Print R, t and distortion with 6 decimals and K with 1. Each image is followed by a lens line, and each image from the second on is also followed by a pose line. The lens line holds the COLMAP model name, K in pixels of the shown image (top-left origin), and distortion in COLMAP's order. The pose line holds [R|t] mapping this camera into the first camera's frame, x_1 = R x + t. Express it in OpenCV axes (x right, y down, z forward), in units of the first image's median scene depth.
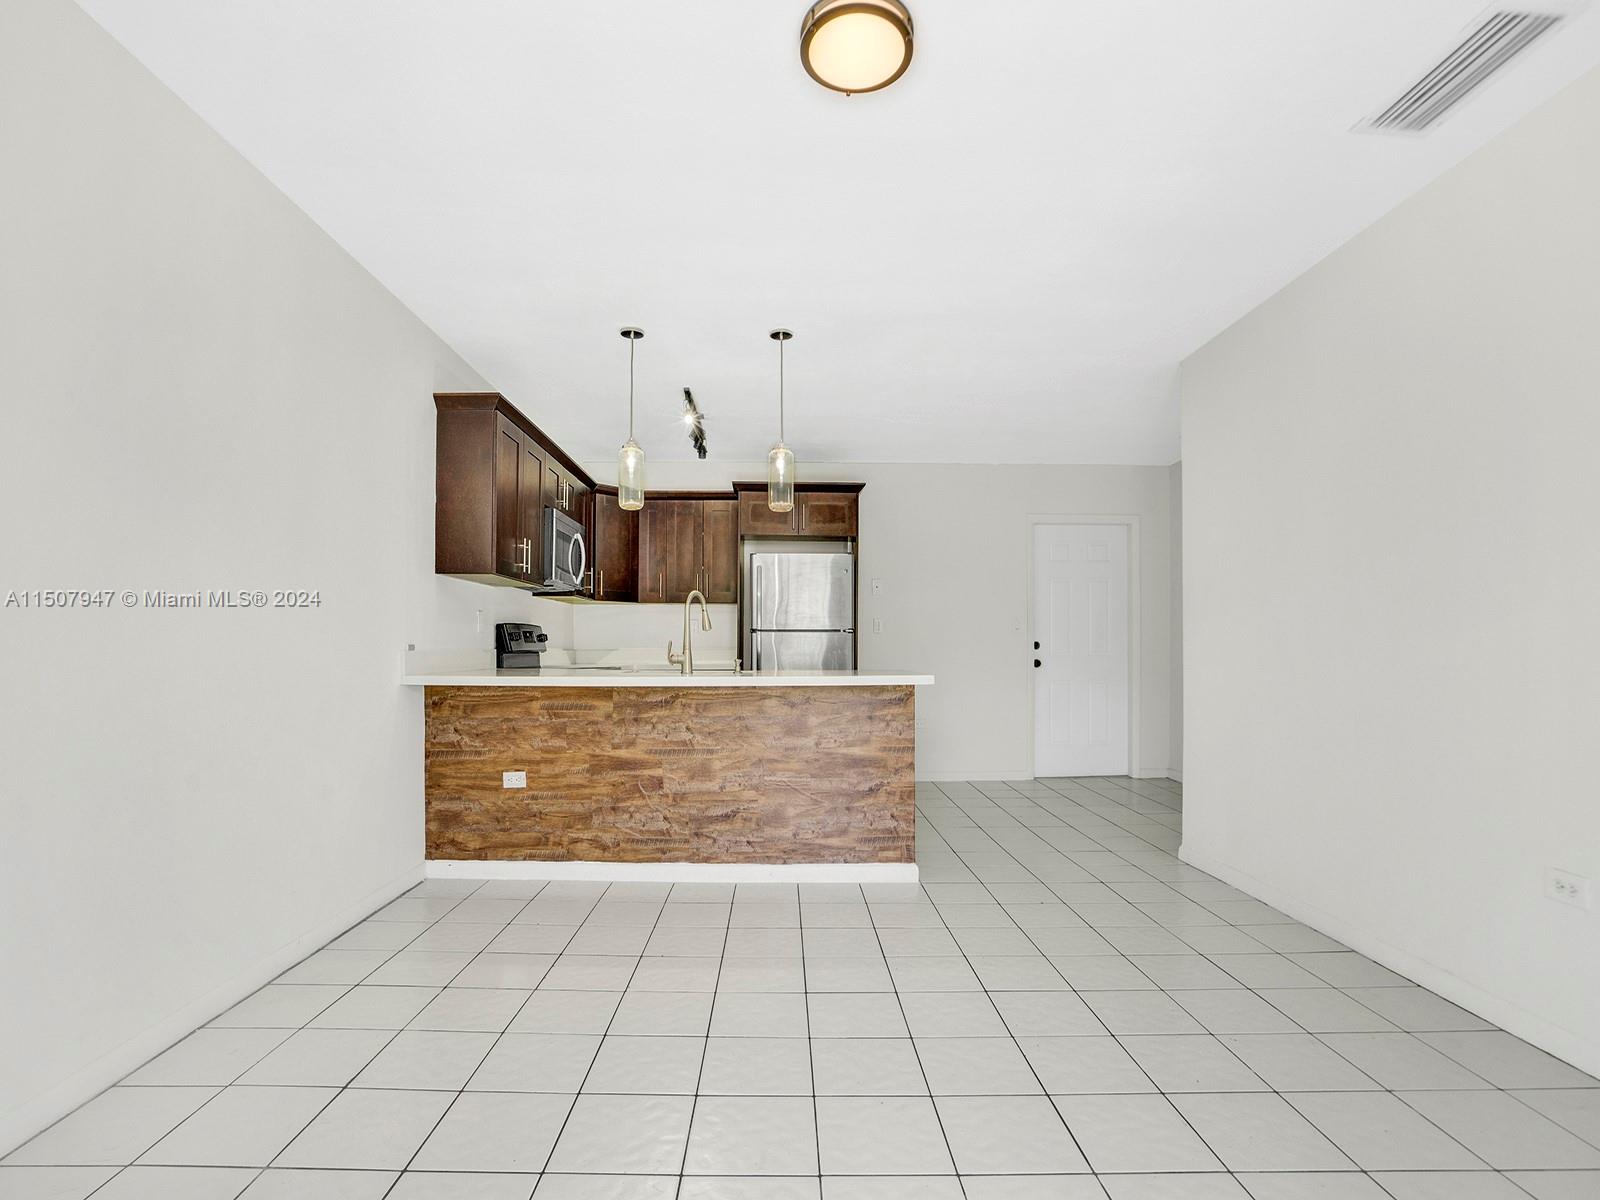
lens RADIAL K [[787.9, 0, 781.8], [0, 787.9, 624.6], [0, 0, 1]] dist [-0.003895, 0.008132]
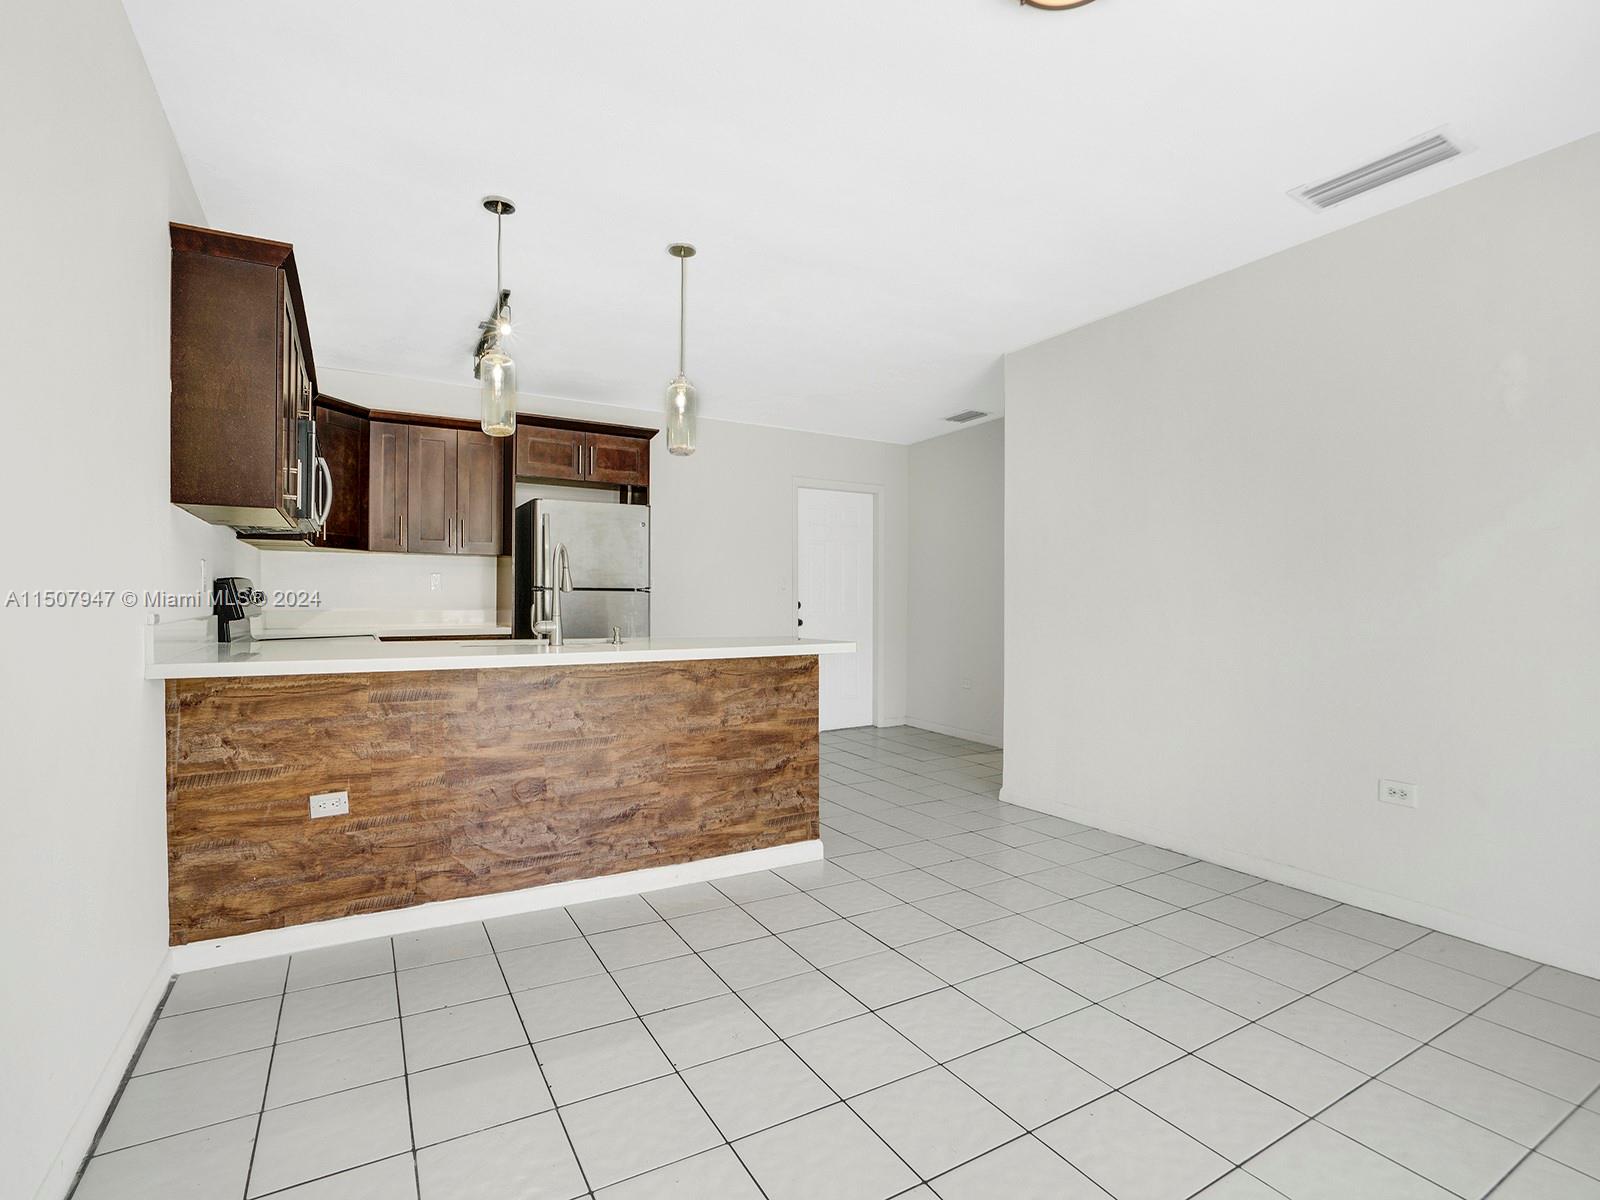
lens RADIAL K [[787.9, 0, 826.7], [0, 787.9, 592.9], [0, 0, 1]] dist [-0.003895, 0.008132]
pose [[0.868109, 0.007974, 0.496310, -0.299848], [-0.016951, 0.999764, 0.013588, -0.008651], [-0.496085, -0.020209, 0.868039, 0.171736]]
